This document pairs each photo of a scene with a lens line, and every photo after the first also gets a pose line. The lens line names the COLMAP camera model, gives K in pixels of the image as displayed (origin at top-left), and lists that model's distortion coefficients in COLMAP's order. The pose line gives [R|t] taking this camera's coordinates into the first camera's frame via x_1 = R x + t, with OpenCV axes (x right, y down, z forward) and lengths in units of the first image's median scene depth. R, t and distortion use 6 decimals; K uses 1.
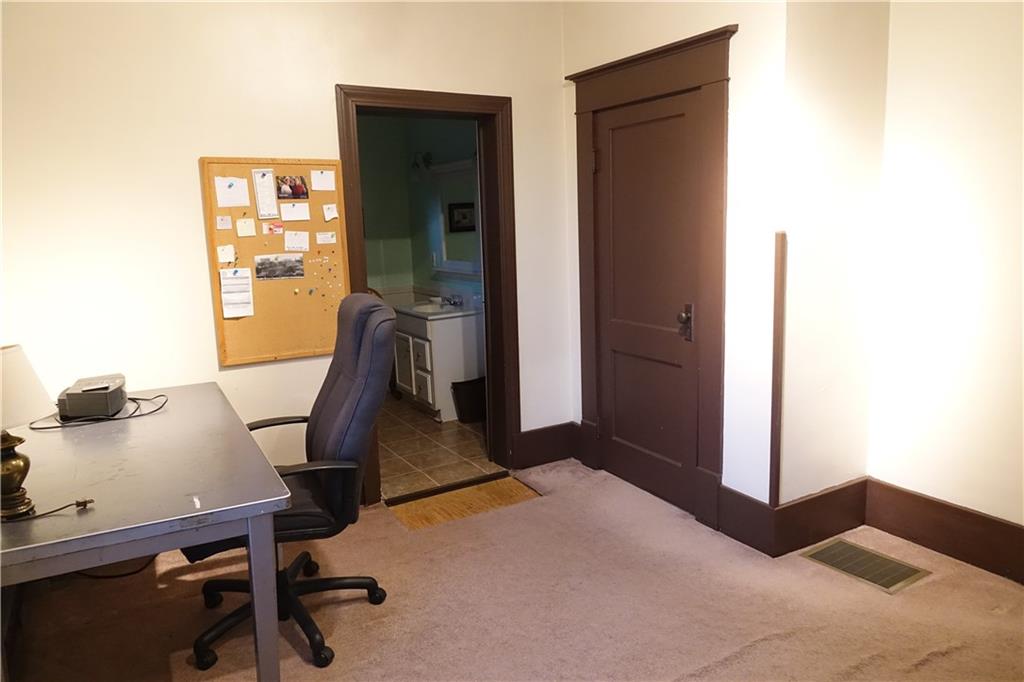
lens RADIAL K [[698.8, 0, 512.0], [0, 698.8, 341.0], [0, 0, 1]] dist [-0.025371, -0.001391]
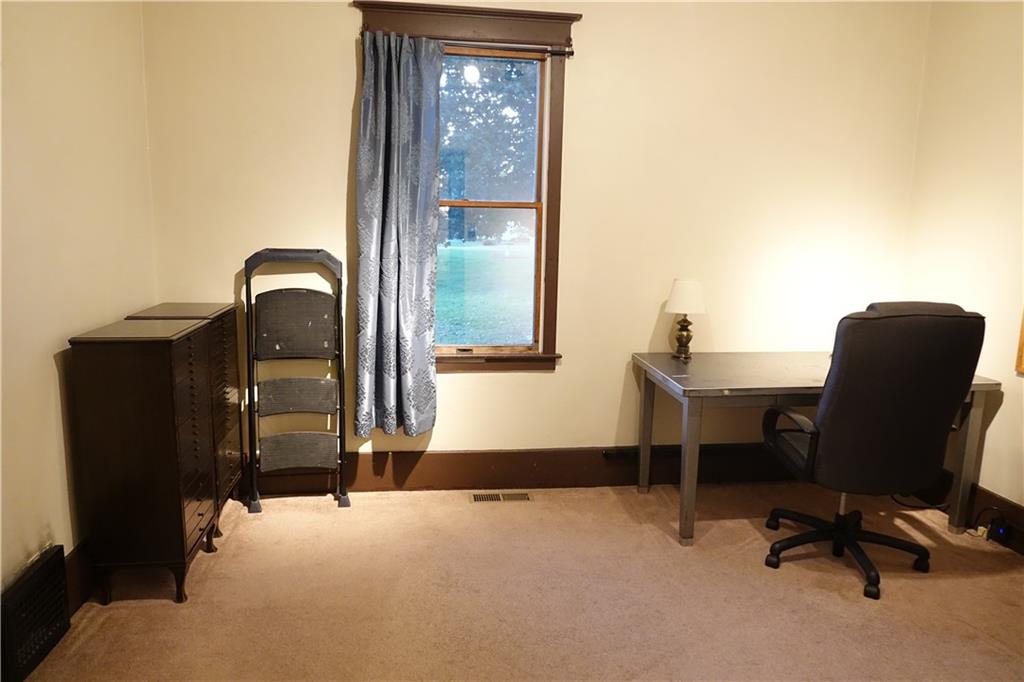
lens RADIAL K [[698.8, 0, 512.0], [0, 698.8, 341.0], [0, 0, 1]] dist [-0.025371, -0.001391]
pose [[-0.404690, 0.170261, -0.898464, 0.749383], [-0.164602, 0.952903, 0.254719, -0.136091], [0.899517, 0.250971, -0.357605, 0.678271]]
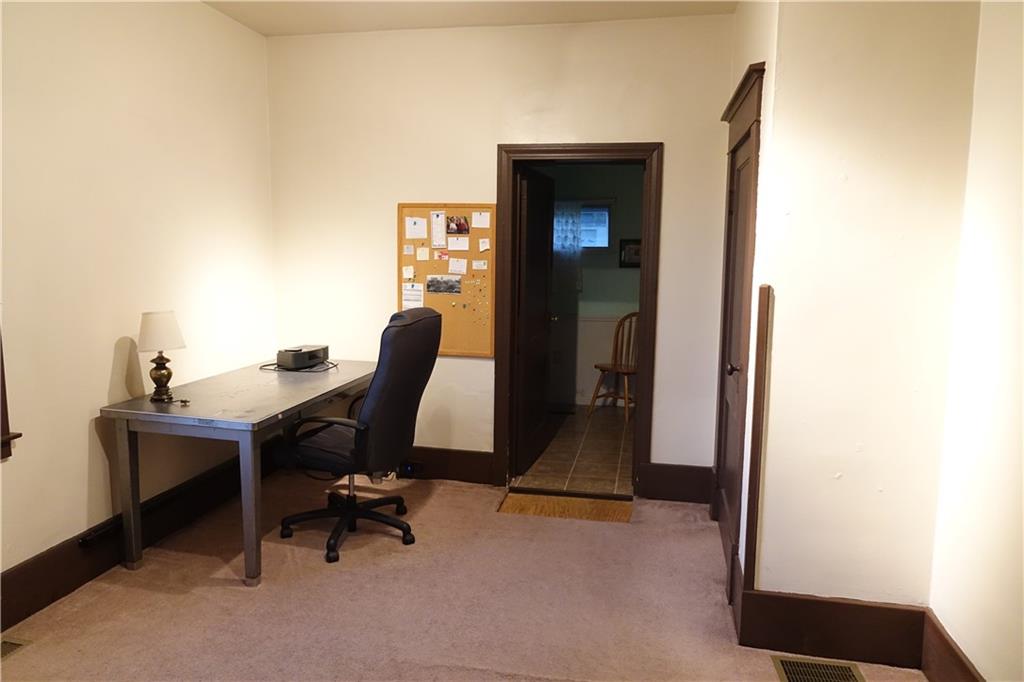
lens RADIAL K [[698.8, 0, 512.0], [0, 698.8, 341.0], [0, 0, 1]] dist [-0.025371, -0.001391]
pose [[0.741816, 0.124297, -0.658984, 0.650819], [-0.148717, 0.988696, 0.019077, -0.045585], [0.653905, 0.083851, 0.751915, 0.098547]]
